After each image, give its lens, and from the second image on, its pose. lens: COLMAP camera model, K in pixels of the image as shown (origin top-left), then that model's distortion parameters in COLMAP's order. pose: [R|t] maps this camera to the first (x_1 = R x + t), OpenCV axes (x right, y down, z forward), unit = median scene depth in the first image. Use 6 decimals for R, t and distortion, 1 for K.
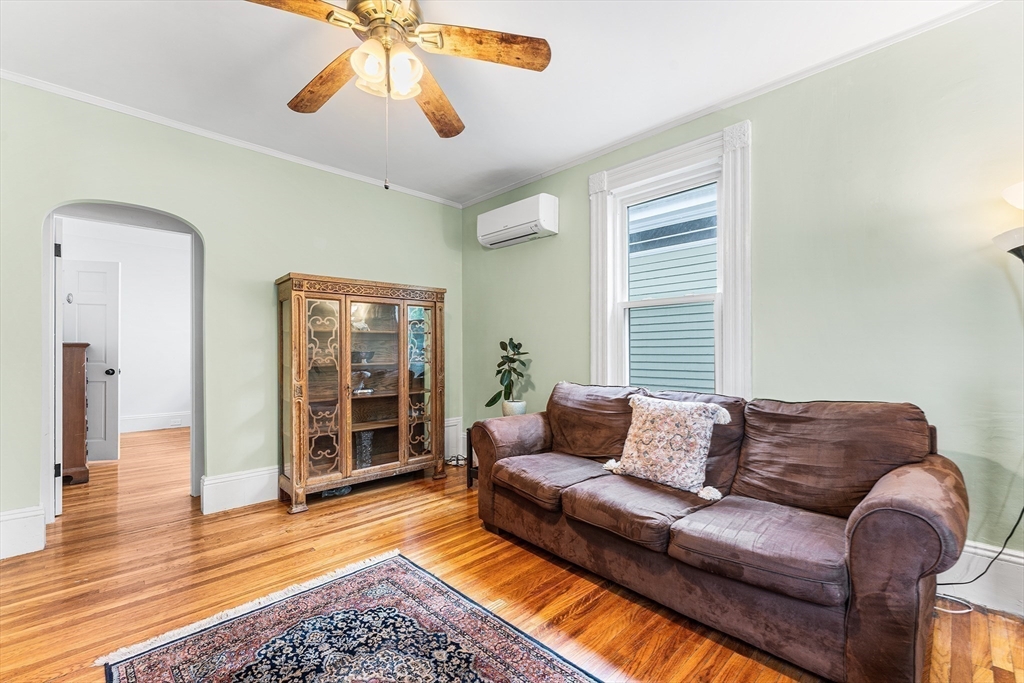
lens RADIAL K [[433.3, 0, 520.0], [0, 433.3, 353.7], [0, 0, 1]] dist [-0.004770, 0.001174]
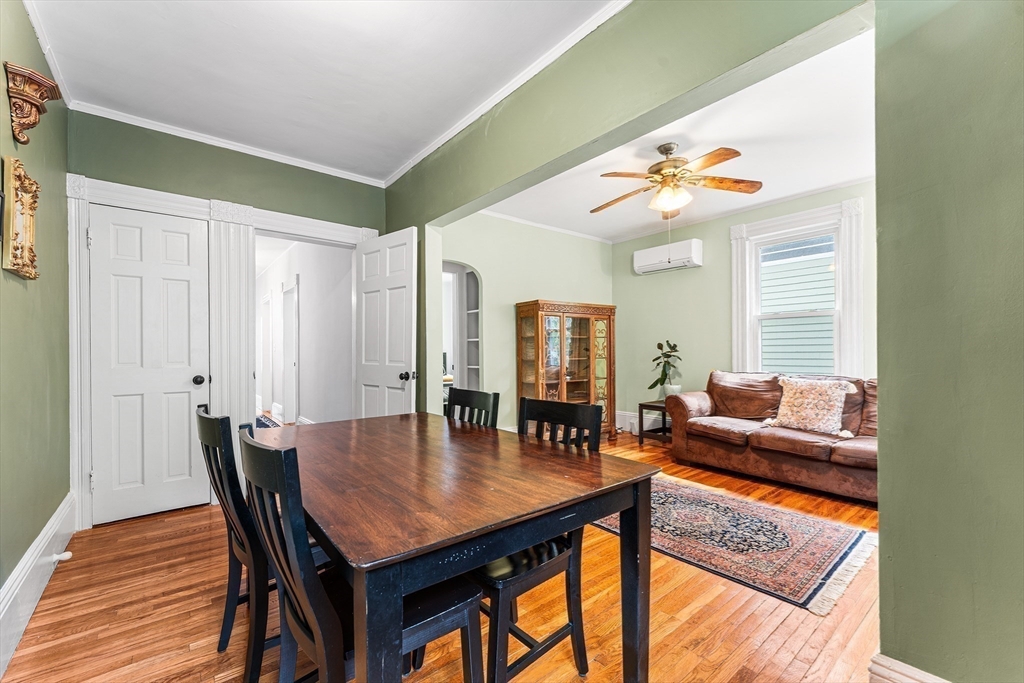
lens RADIAL K [[433.3, 0, 507.4], [0, 433.3, 351.7], [0, 0, 1]] dist [-0.004770, 0.001174]
pose [[0.994778, -0.003747, -0.101989, -0.581708], [0.003425, 0.999989, -0.003340, 0.005474], [0.102000, 0.002973, 0.994780, -0.667867]]
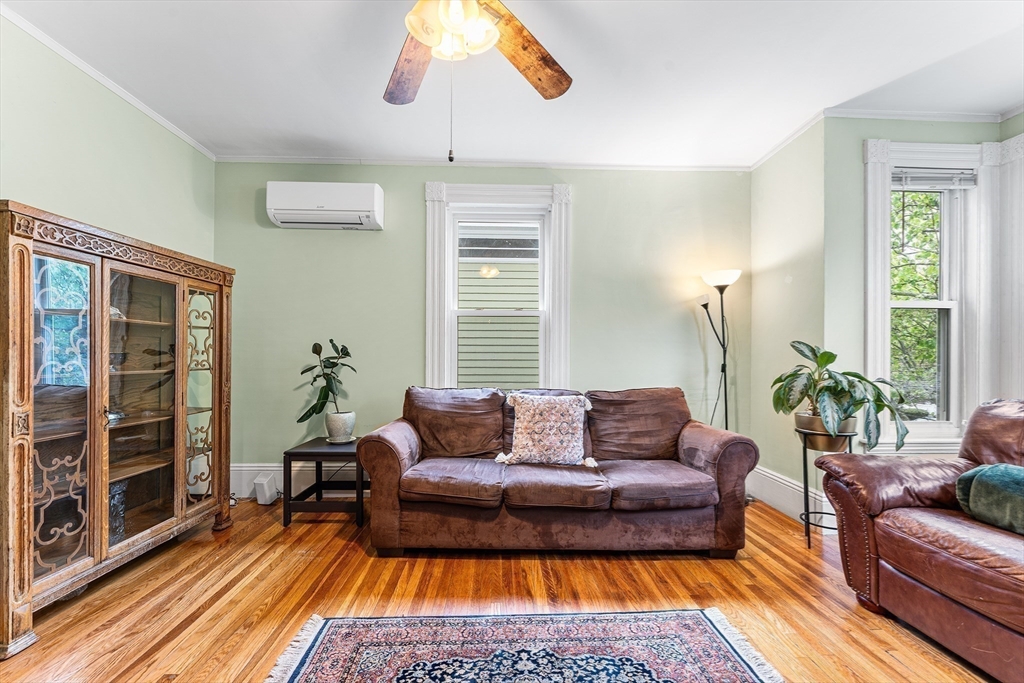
lens RADIAL K [[433.3, 0, 509.0], [0, 433.3, 358.9], [0, 0, 1]] dist [-0.004770, 0.001174]
pose [[0.680033, 0.004208, 0.733170, -0.601350], [-0.001498, 0.999989, -0.004350, 0.008789], [-0.733180, 0.001859, 0.680032, 0.237633]]
